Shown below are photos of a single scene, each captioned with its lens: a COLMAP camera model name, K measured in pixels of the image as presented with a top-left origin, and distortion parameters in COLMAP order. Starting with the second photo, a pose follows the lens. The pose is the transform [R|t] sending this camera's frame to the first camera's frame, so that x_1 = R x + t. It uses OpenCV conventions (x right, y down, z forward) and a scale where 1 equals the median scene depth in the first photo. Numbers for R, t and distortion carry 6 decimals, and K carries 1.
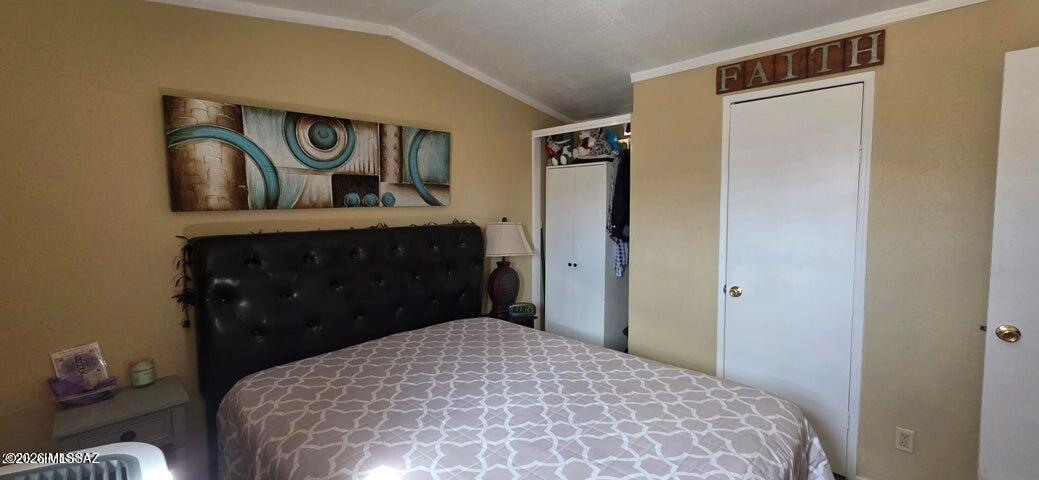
lens RADIAL K [[410.3, 0, 518.6], [0, 410.3, 235.1], [0, 0, 1]] dist [0.001748, 0.000001]
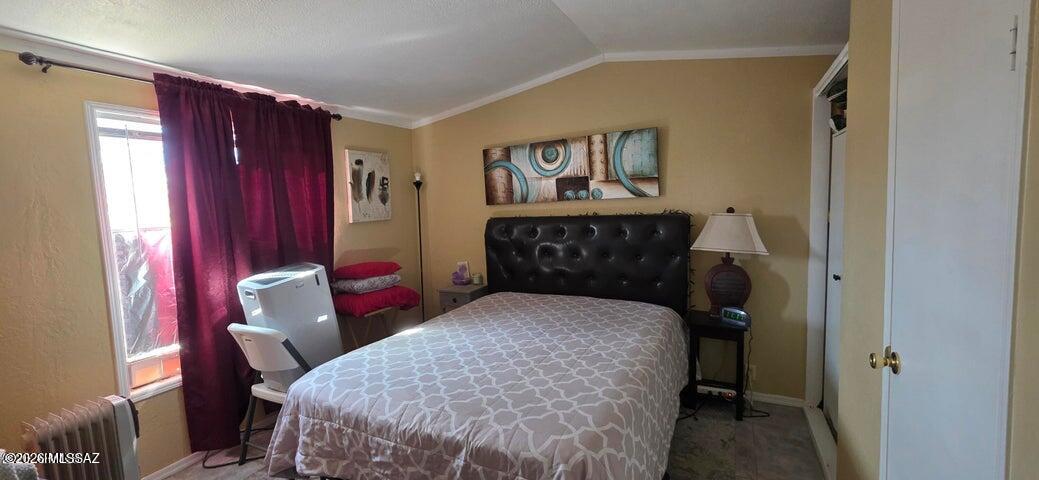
lens RADIAL K [[410.3, 0, 519.5], [0, 410.3, 238.9], [0, 0, 1]] dist [0.001748, 0.000001]
pose [[0.279573, 0.082986, -0.956531, 0.951047], [-0.029988, 0.996526, 0.077691, -0.042590], [0.959656, 0.006964, 0.281091, 0.459073]]
